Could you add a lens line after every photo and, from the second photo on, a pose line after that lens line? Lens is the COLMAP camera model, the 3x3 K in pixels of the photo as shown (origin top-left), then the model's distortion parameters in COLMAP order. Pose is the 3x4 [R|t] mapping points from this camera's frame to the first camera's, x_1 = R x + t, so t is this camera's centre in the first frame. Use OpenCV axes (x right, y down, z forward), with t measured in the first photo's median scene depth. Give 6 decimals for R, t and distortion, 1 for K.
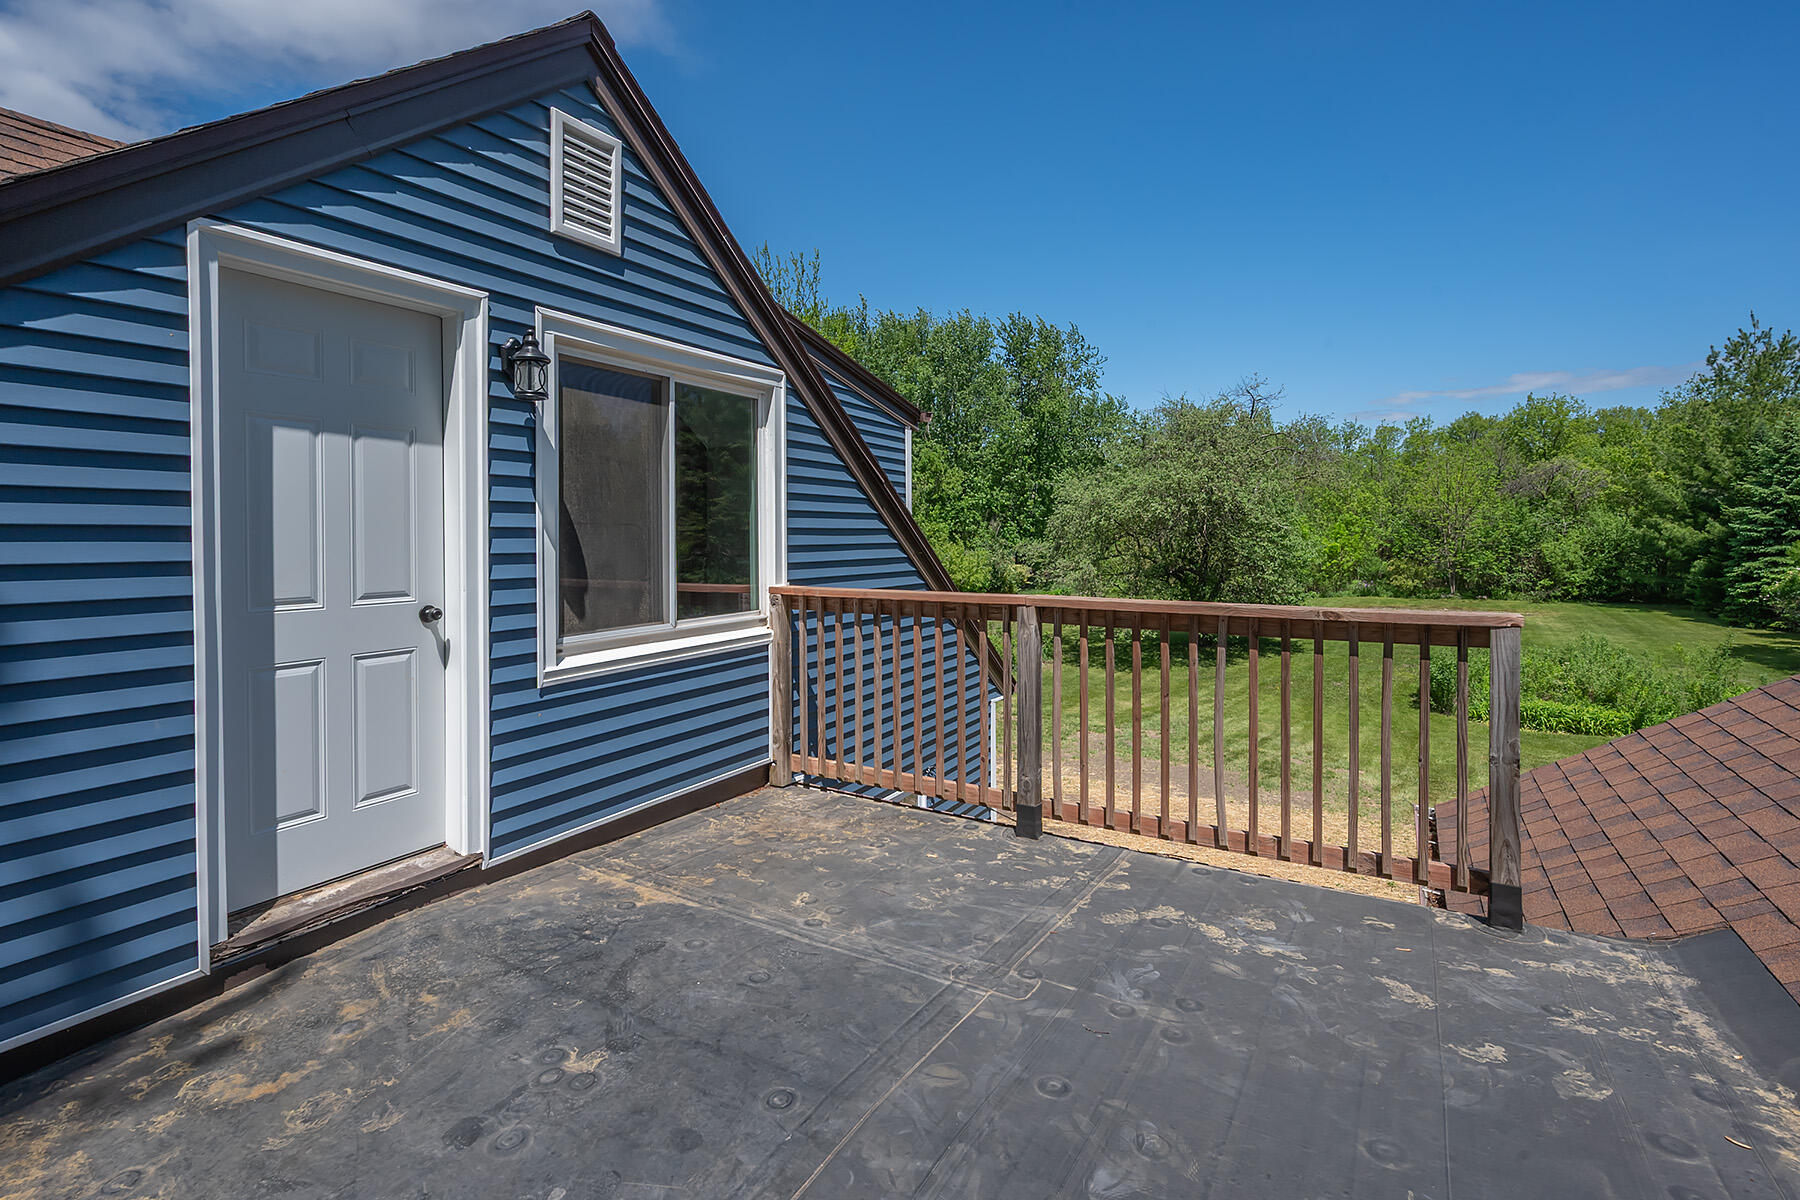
lens RADIAL K [[843.9, 0, 895.1], [0, 843.9, 539.8], [0, 0, 1]] dist [-0.001453, -0.000590]
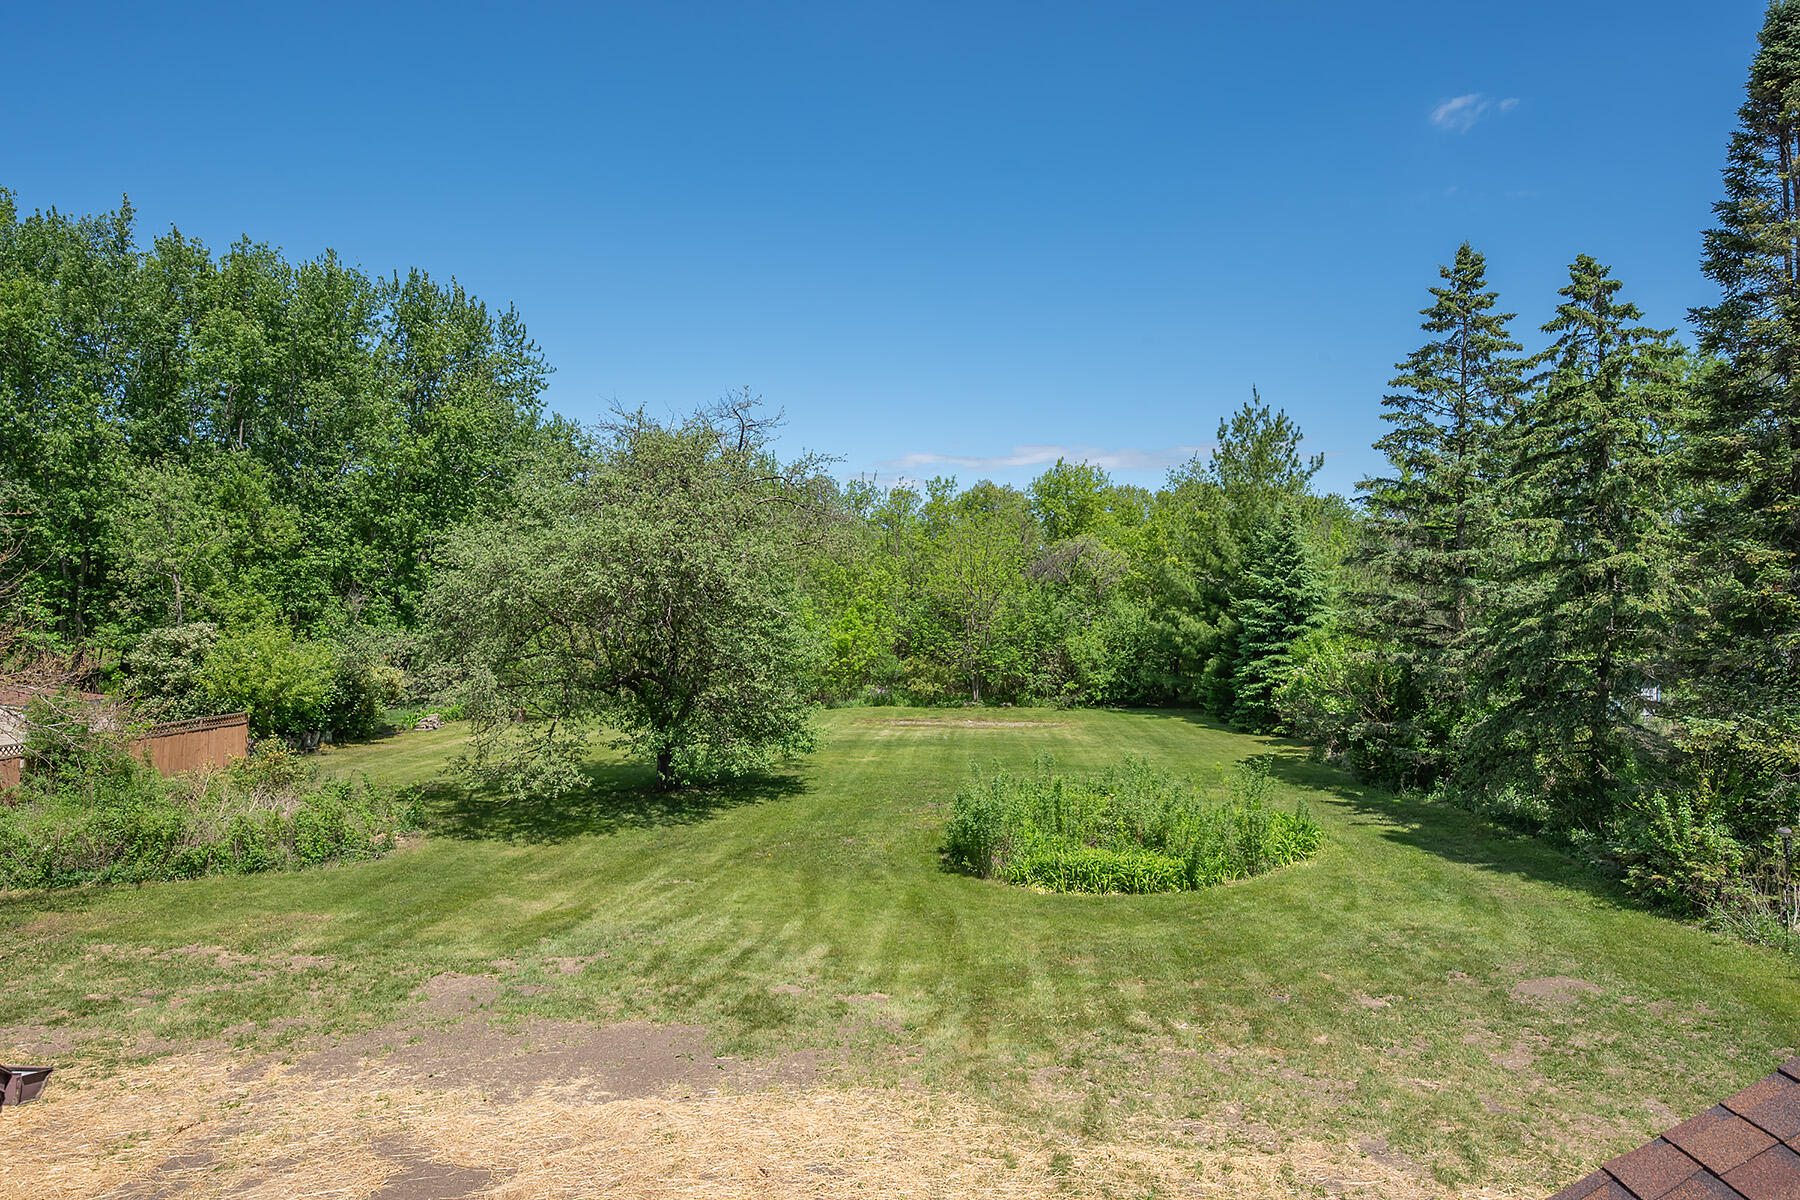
lens RADIAL K [[1176.6, 0, 897.9], [0, 1176.6, 609.5], [0, 0, 1]] dist [0.001339, 0.000263]
pose [[0.863635, 0.018363, 0.503783, 0.053816], [-0.010612, 0.999777, -0.018251, -0.001240], [-0.504006, 0.010416, 0.863637, 0.111396]]
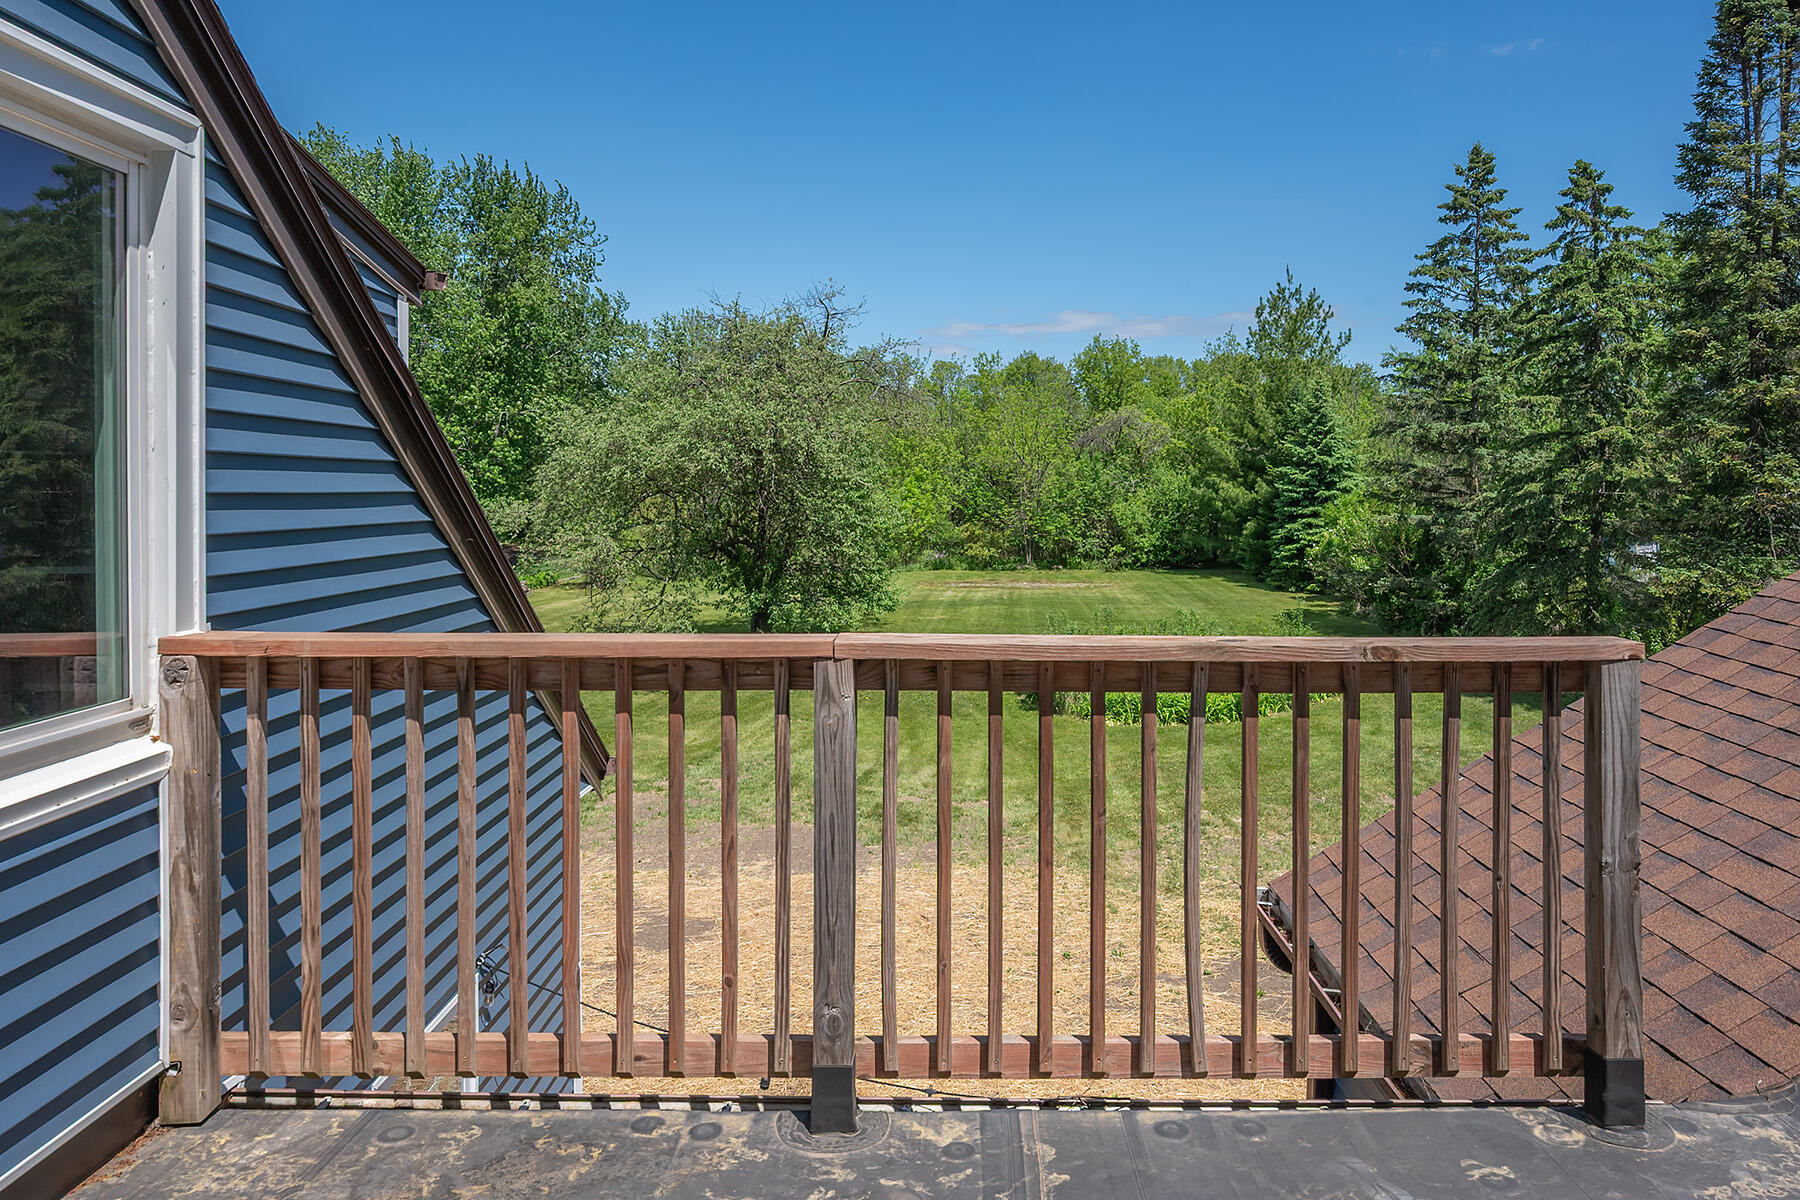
lens RADIAL K [[1171.8, 0, 954.4], [0, 1171.8, 495.4], [0, 0, 1]] dist [-0.001838, -0.000567]
pose [[0.854005, 0.002924, 0.520256, -0.018403], [-0.001815, 0.999995, -0.002641, -0.002010], [-0.520261, 0.001312, 0.854006, 0.050378]]
